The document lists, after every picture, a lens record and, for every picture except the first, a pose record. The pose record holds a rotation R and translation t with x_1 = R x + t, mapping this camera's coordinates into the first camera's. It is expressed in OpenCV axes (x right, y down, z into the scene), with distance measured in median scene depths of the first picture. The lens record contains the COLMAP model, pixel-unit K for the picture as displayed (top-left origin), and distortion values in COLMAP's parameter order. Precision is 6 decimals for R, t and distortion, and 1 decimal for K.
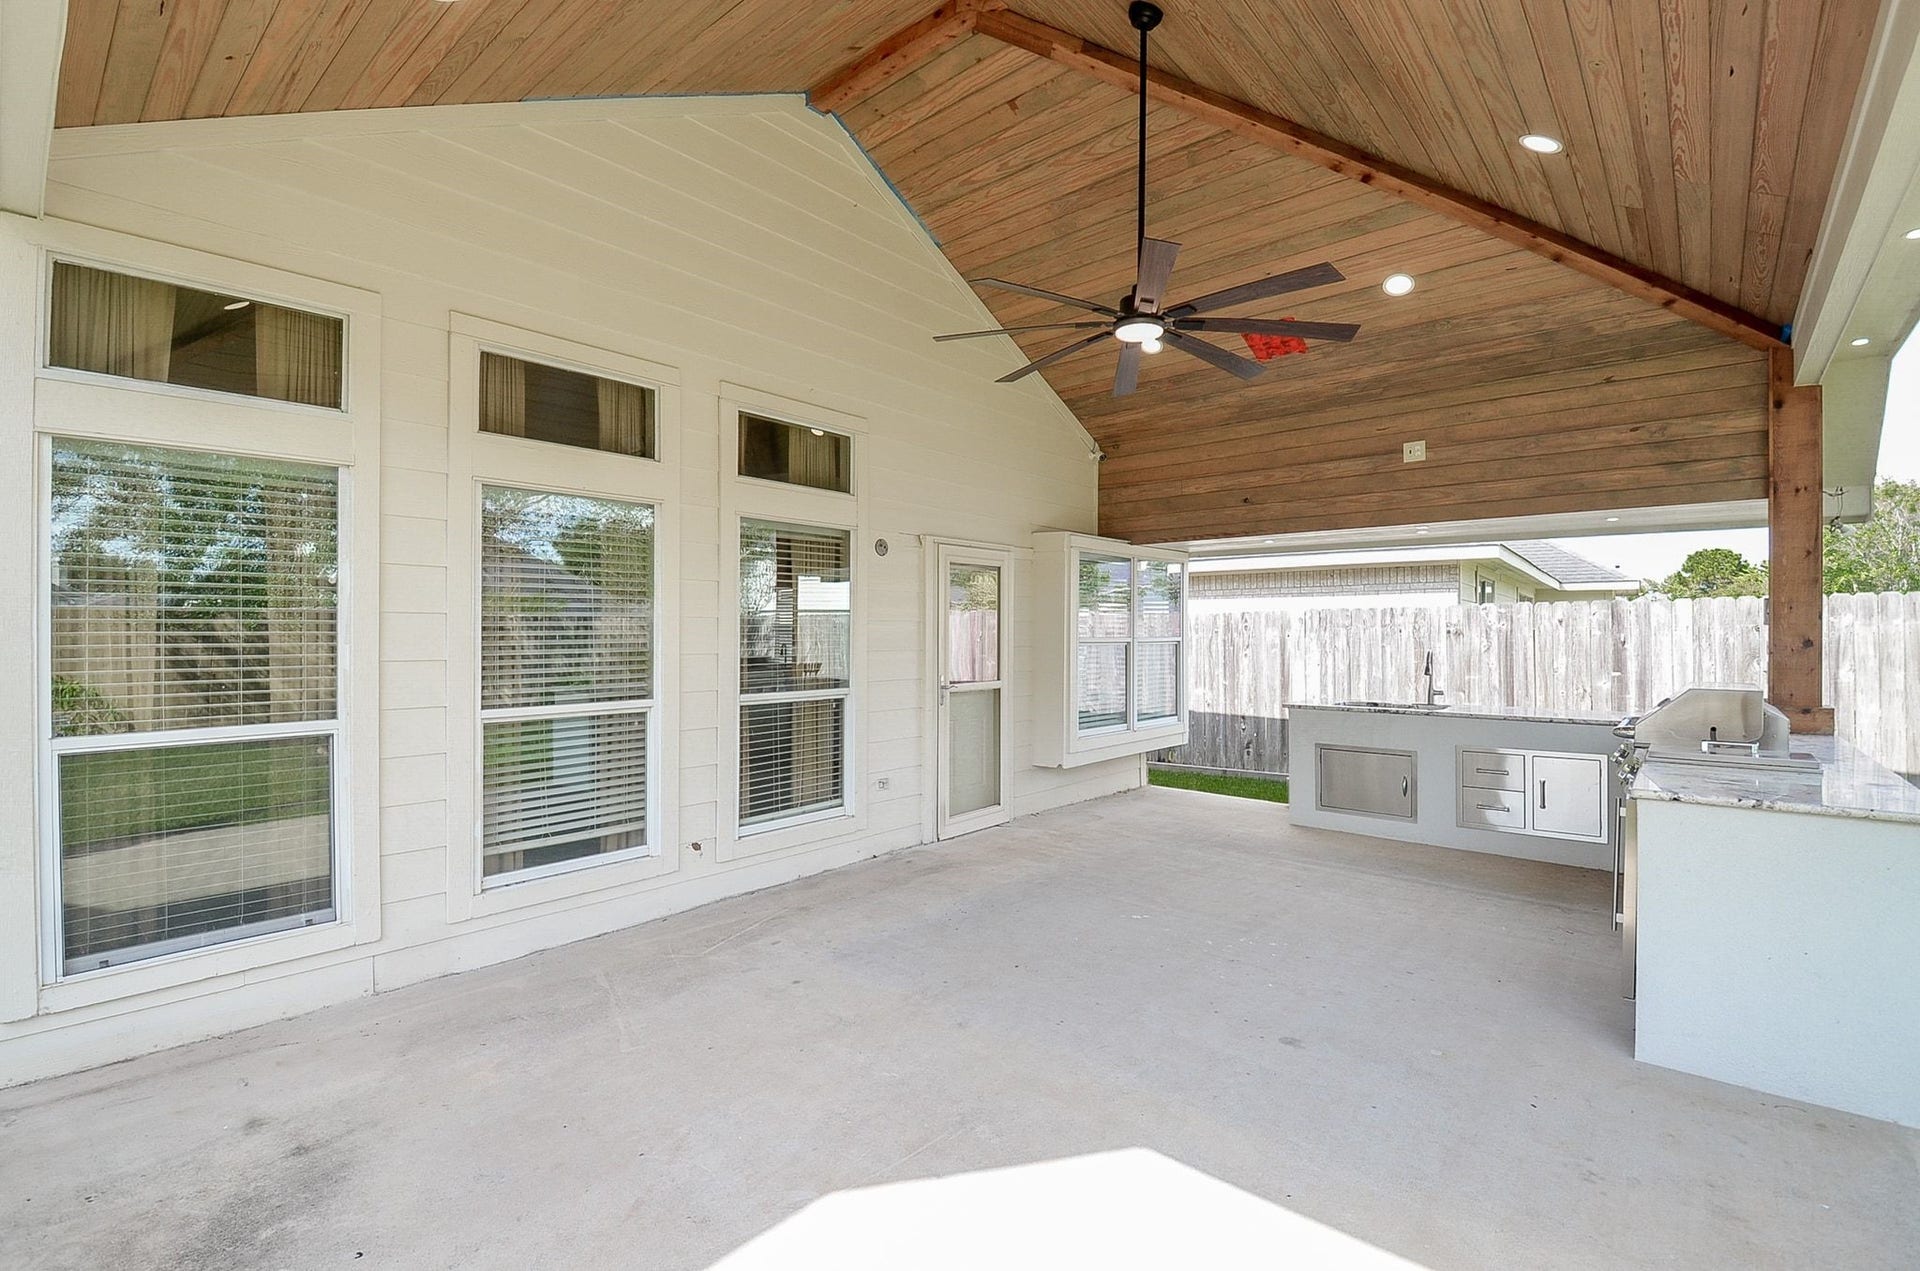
lens RADIAL K [[836.6, 0, 960.0], [0, 836.6, 635.5], [0, 0, 1]] dist [-0.027475, -0.000316]
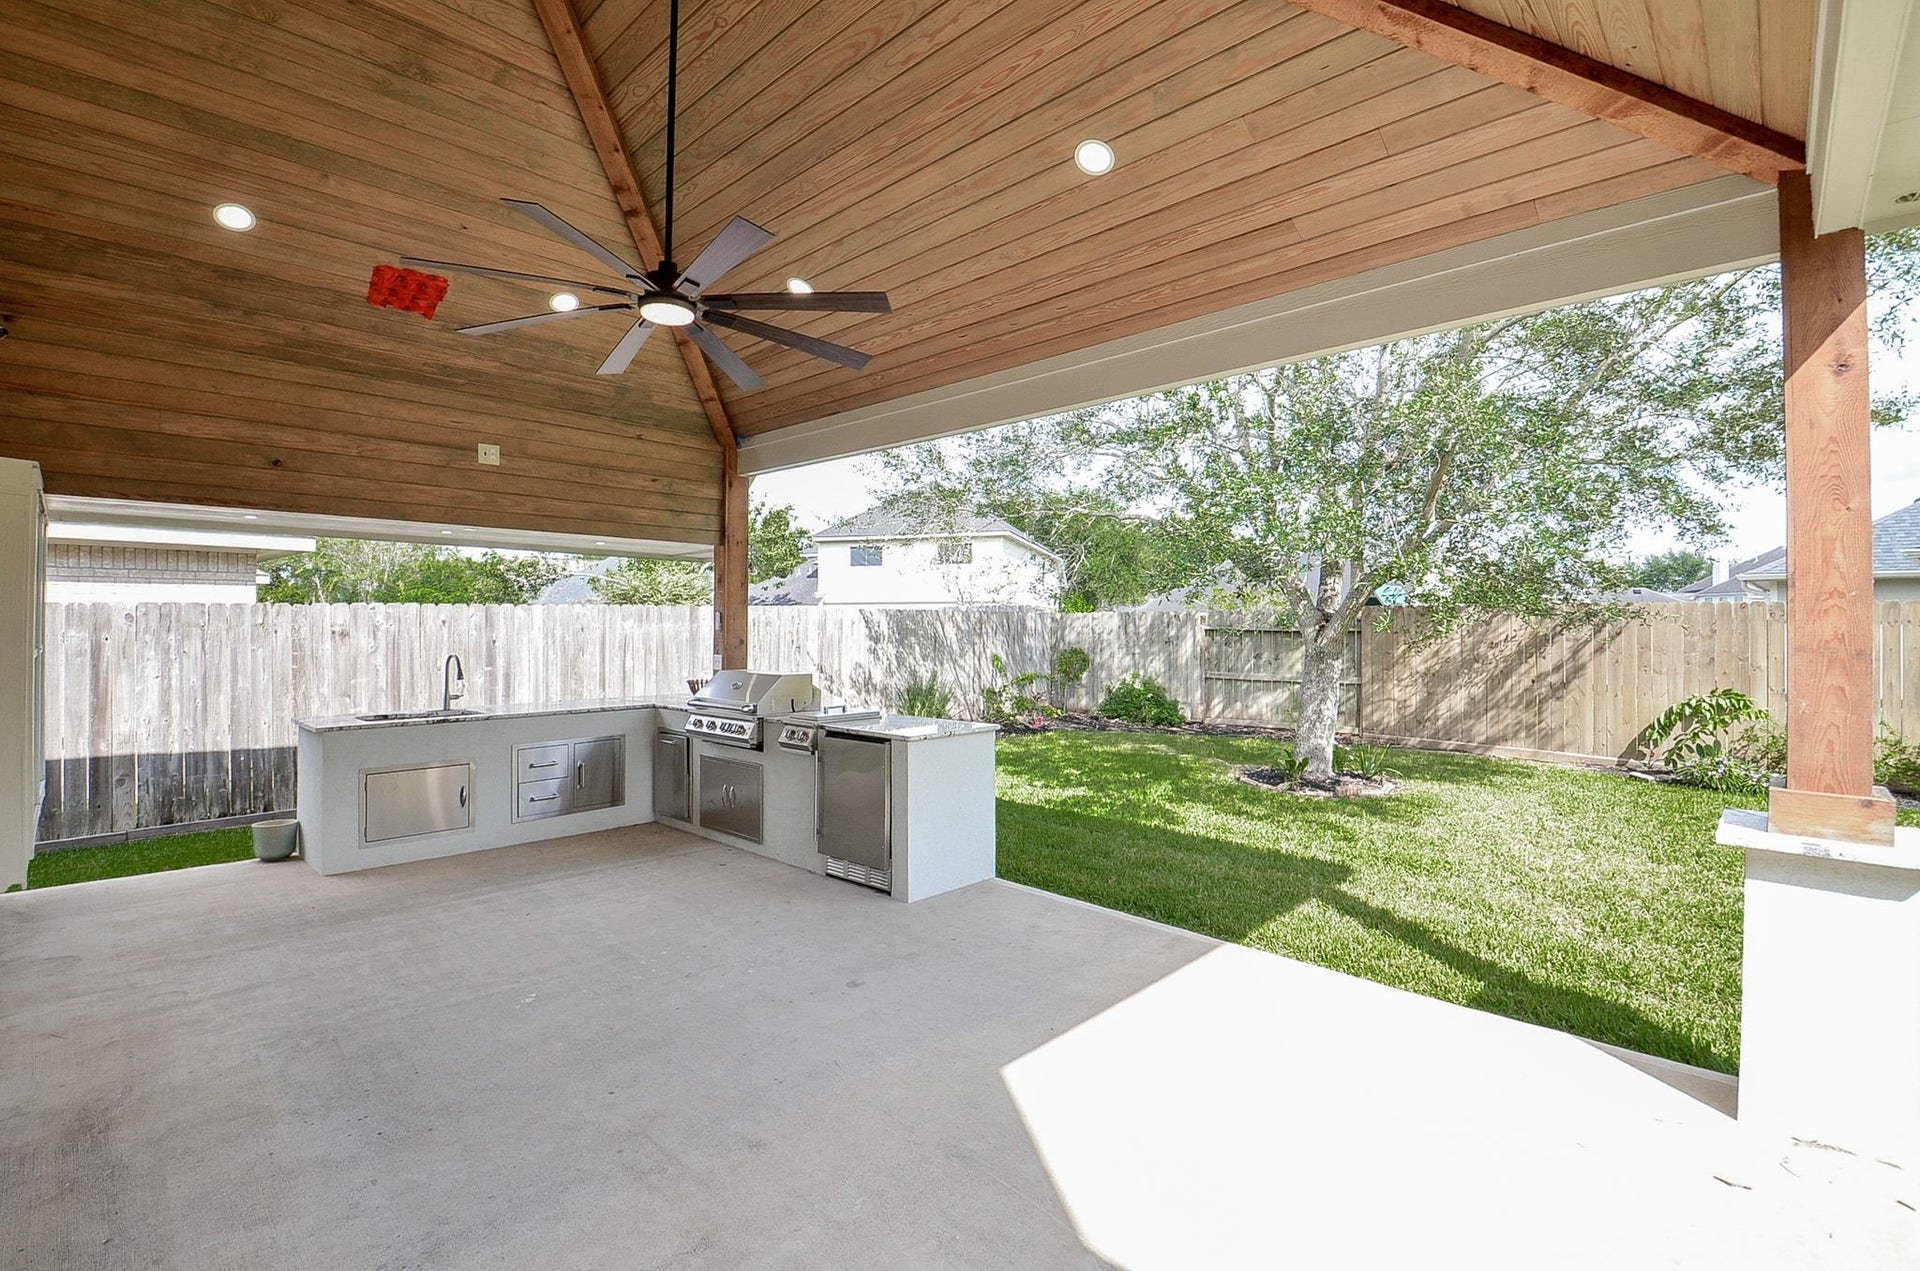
lens RADIAL K [[868.4, 0, 894.6], [0, 868.4, 610.3], [0, 0, 1]] dist [0.000633, -0.025612]
pose [[0.073874, 0.017264, 0.997118, -0.406313], [0.000989, 0.999848, -0.017385, -0.015187], [-0.997267, 0.002270, 0.073846, 0.398609]]
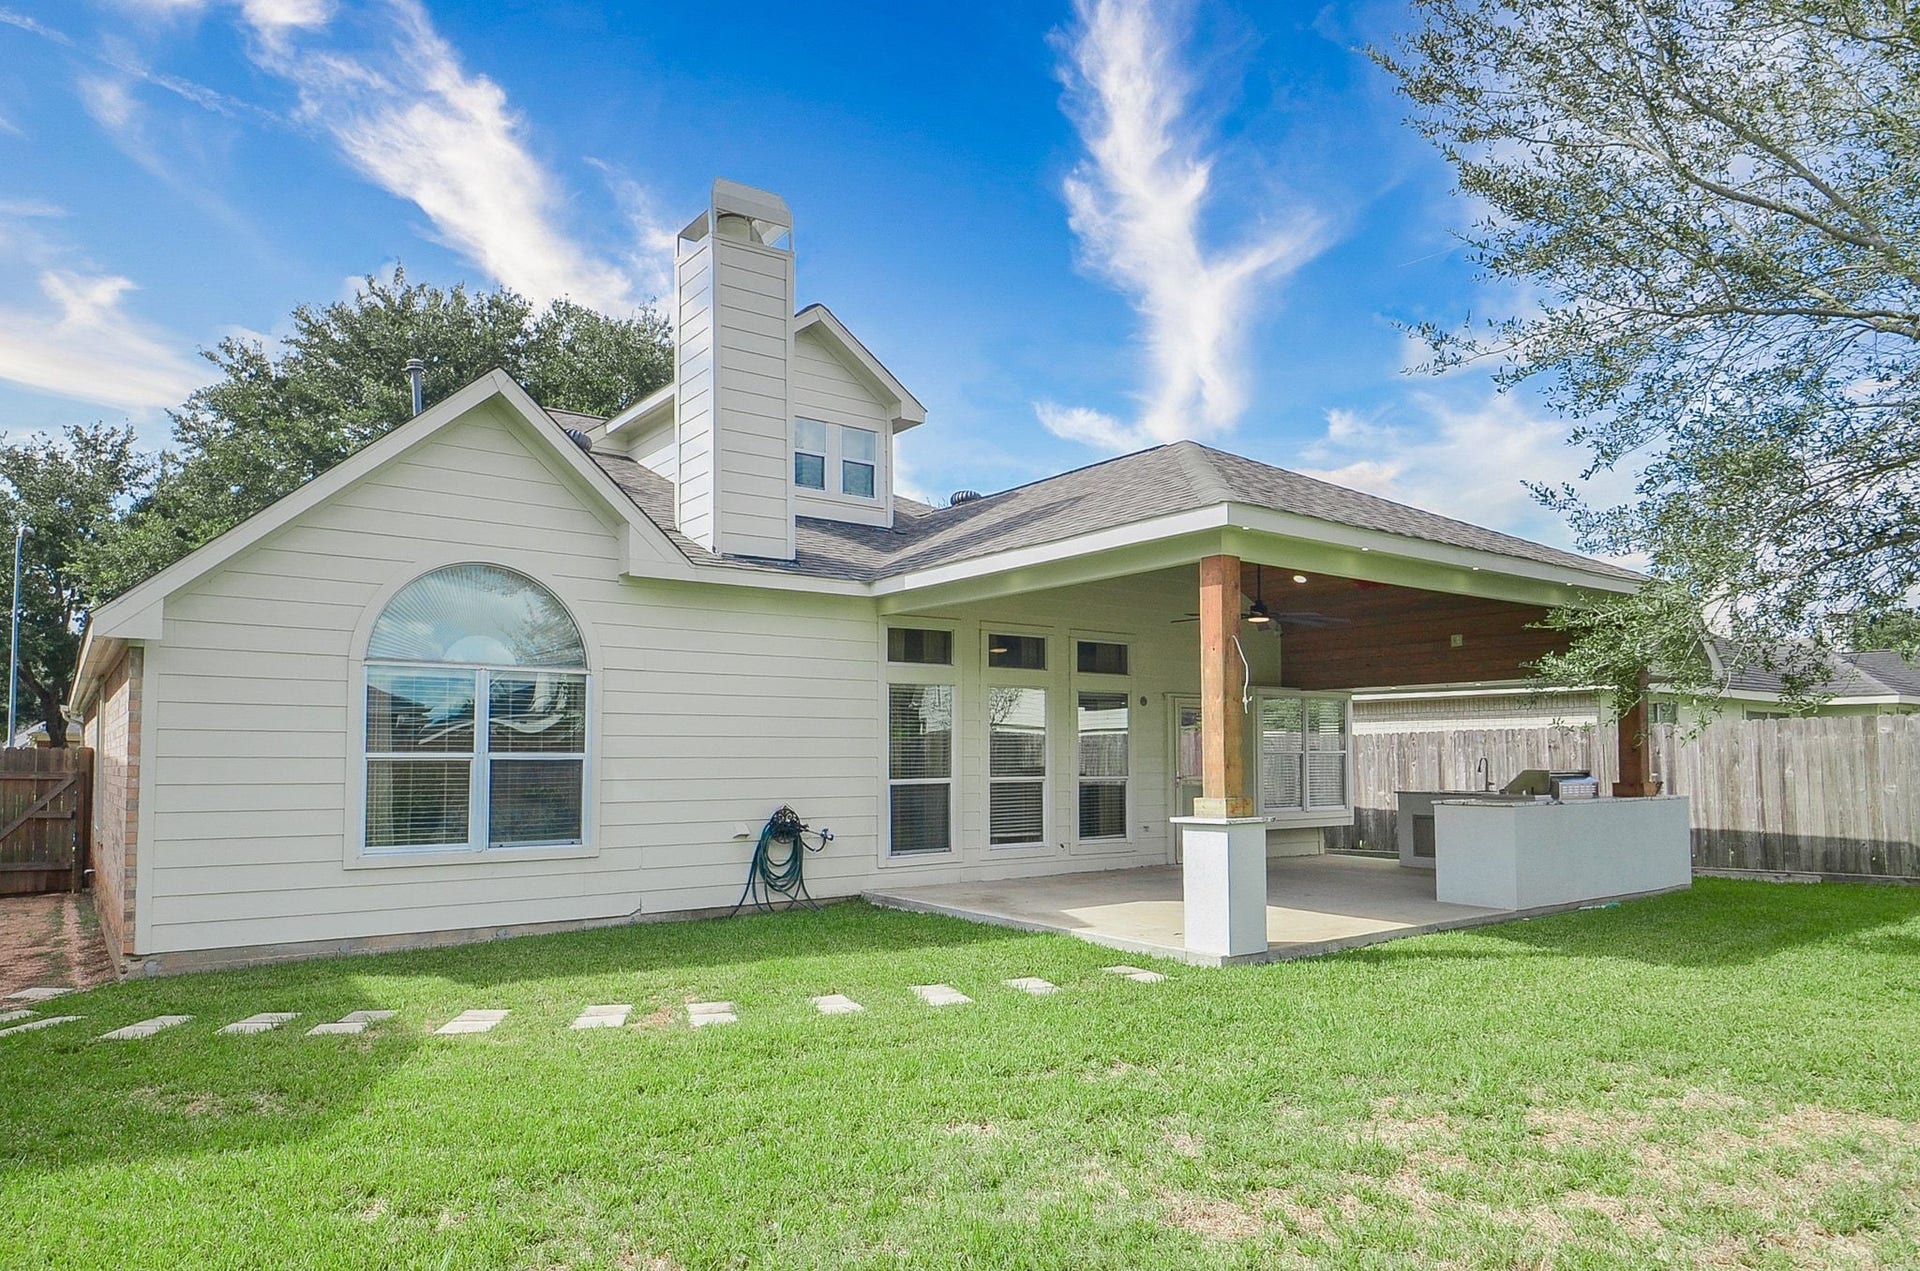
lens RADIAL K [[1163.8, 0, 950.6], [0, 1163.8, 697.0], [0, 0, 1]] dist [0.000905, -0.000438]
pose [[0.976248, -0.013548, -0.216231, 0.041382], [0.001828, 0.998522, -0.054311, 0.021817], [0.216647, 0.052625, 0.974831, -1.426094]]
